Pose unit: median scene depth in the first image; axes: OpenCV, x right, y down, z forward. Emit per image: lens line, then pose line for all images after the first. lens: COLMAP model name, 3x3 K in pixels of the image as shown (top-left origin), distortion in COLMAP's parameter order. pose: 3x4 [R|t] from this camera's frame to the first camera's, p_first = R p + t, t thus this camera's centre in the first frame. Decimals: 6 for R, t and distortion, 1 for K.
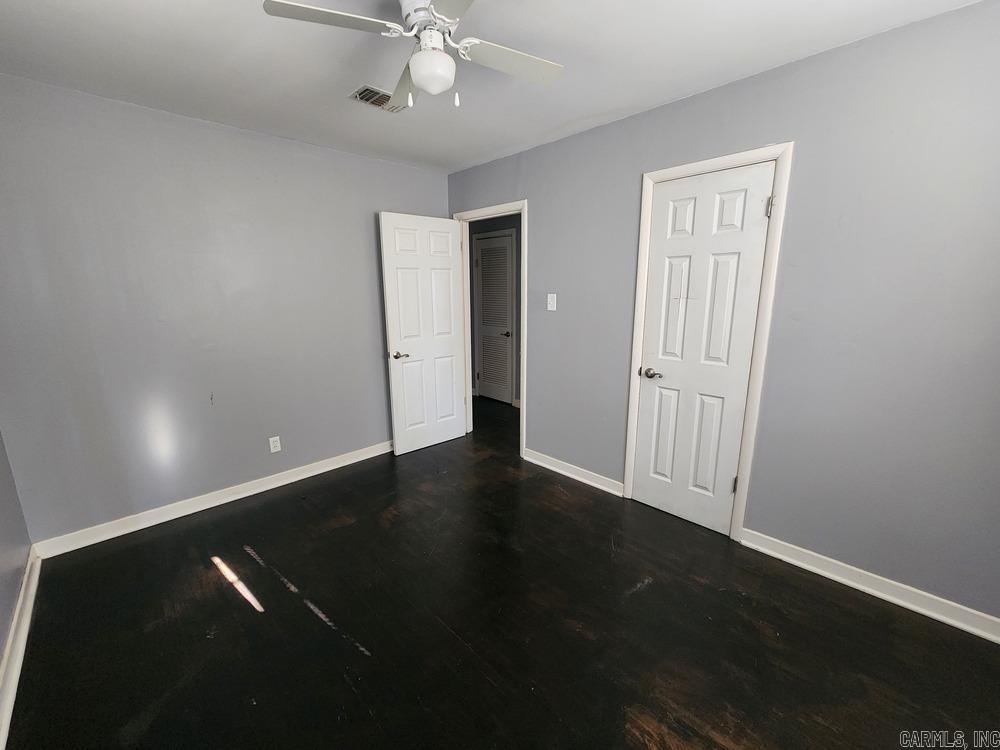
lens RADIAL K [[408.5, 0, 503.4], [0, 408.5, 373.6], [0, 0, 1]] dist [-0.000561, -0.000223]
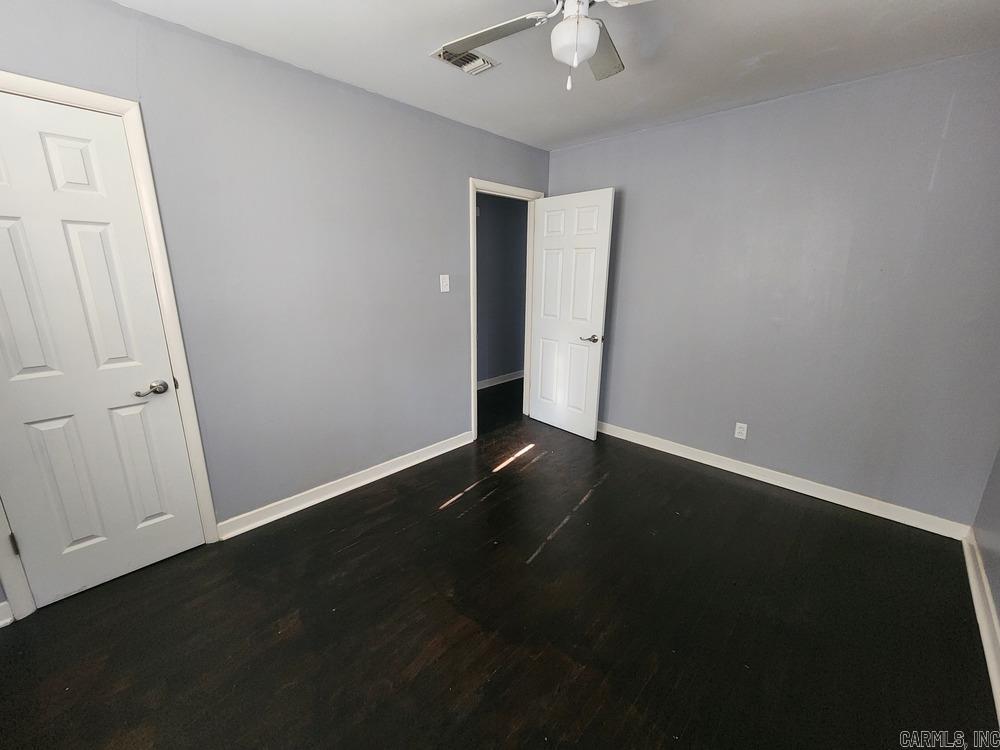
lens RADIAL K [[408.5, 0, 503.4], [0, 408.5, 373.6], [0, 0, 1]] dist [-0.000561, -0.000223]
pose [[-0.039106, -0.240852, 0.969774, -0.846161], [0.197231, 0.949562, 0.243785, -0.169748], [-0.979577, 0.200803, 0.010370, 0.841282]]
